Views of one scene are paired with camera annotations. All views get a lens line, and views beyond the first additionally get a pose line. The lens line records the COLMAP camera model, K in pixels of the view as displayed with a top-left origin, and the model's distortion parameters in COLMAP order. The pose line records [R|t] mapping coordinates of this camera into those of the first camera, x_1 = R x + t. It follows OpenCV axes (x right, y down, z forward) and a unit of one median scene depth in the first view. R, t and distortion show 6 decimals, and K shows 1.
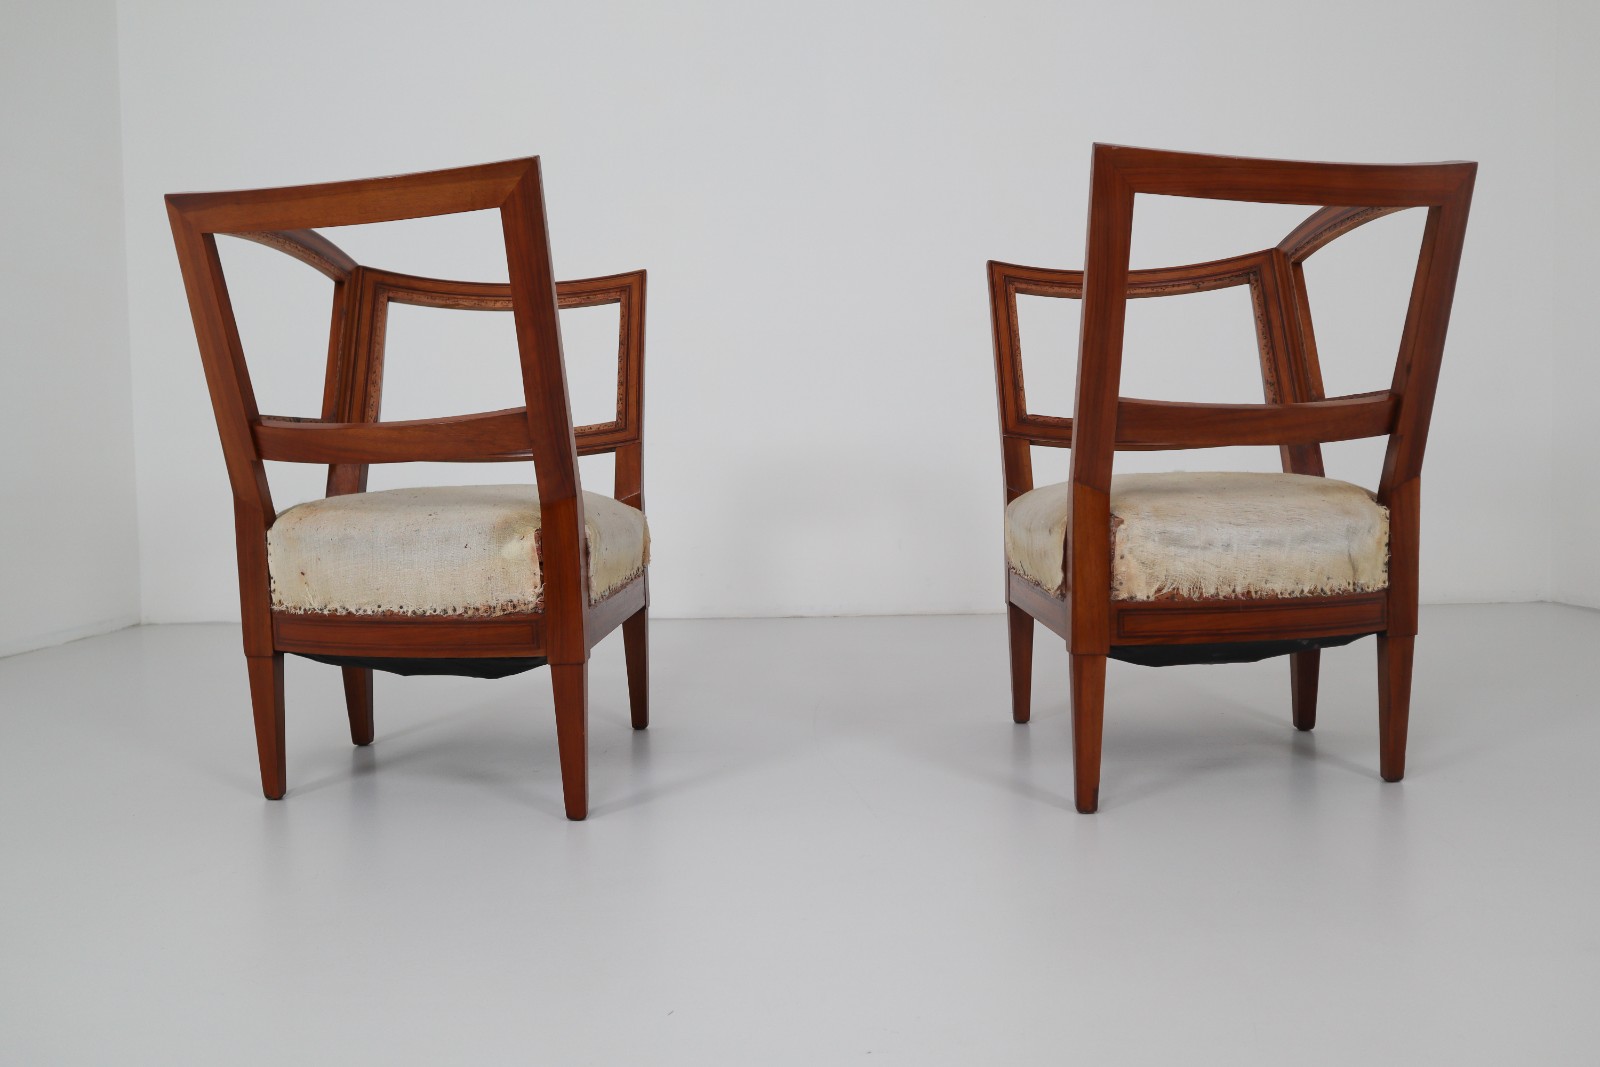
lens RADIAL K [[1316.1, 0, 800.0], [0, 1316.1, 533.5], [0, 0, 1]] dist [-0.059338, -0.000512]
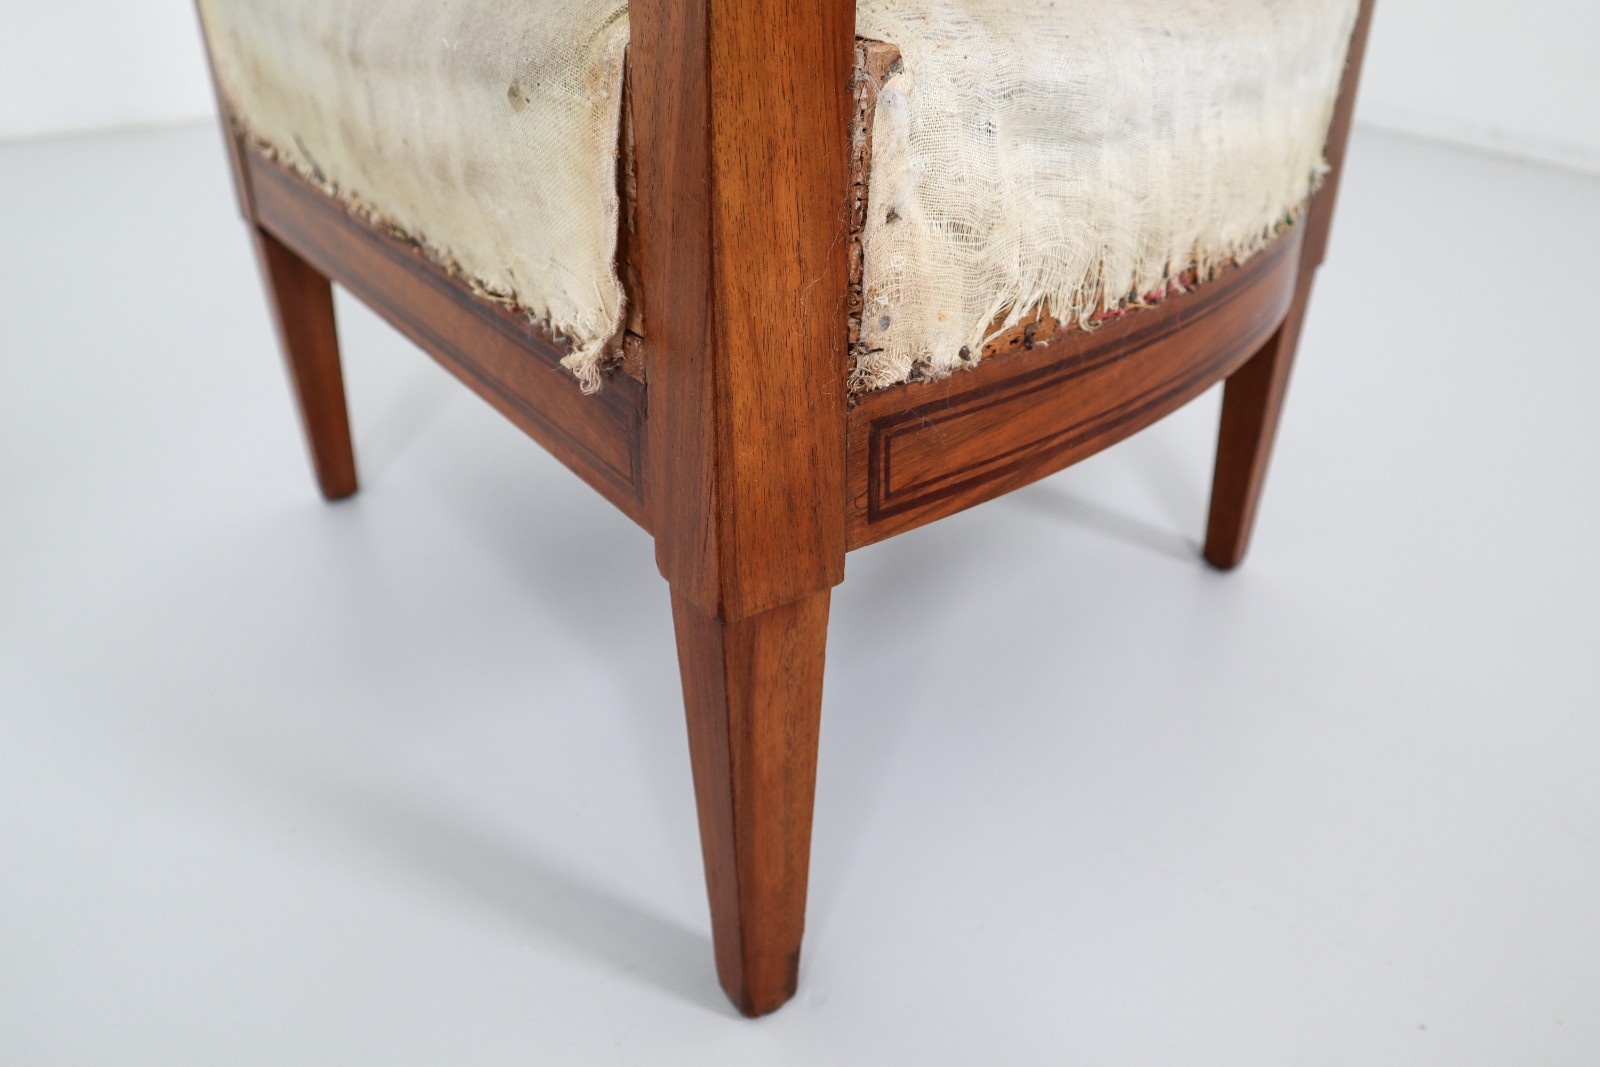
lens RADIAL K [[1316.1, 0, 800.0], [0, 1316.1, 533.5], [0, 0, 1]] dist [-0.059338, -0.000512]
pose [[0.810612, -0.267150, 0.521094, 0.092173], [0.020882, 0.902493, 0.430197, -0.032660], [-0.585211, -0.337842, 0.737151, 0.813334]]
